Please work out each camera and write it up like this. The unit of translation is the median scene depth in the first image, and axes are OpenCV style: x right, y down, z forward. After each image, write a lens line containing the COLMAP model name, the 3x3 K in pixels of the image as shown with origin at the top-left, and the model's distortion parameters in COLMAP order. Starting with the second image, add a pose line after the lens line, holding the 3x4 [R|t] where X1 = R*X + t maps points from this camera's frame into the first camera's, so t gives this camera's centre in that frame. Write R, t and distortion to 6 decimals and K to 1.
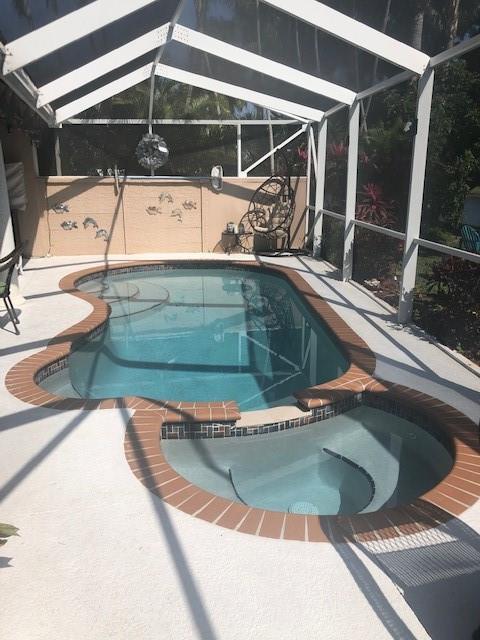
lens RADIAL K [[522.8, 0, 240.0], [0, 522.8, 320.0], [0, 0, 1]] dist [0.084170, -0.120527]
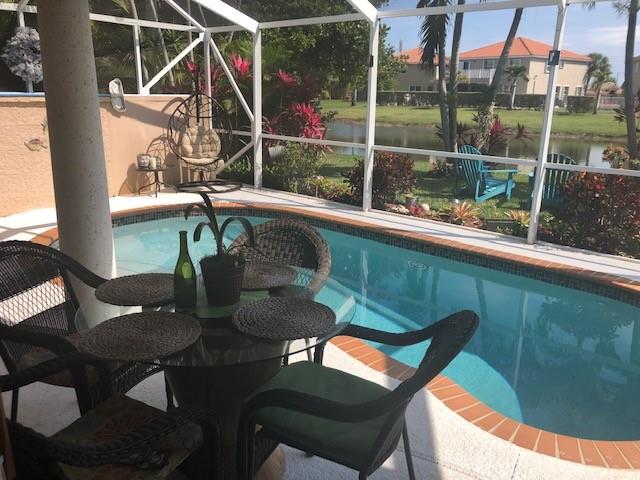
lens RADIAL K [[522.8, 0, 320.0], [0, 522.8, 240.0], [0, 0, 1]] dist [0.084170, -0.120527]
pose [[0.696519, -0.181210, 0.694280, -0.396274], [0.169219, 0.981777, 0.086483, -0.089216], [-0.697300, 0.057249, 0.714490, 0.290949]]
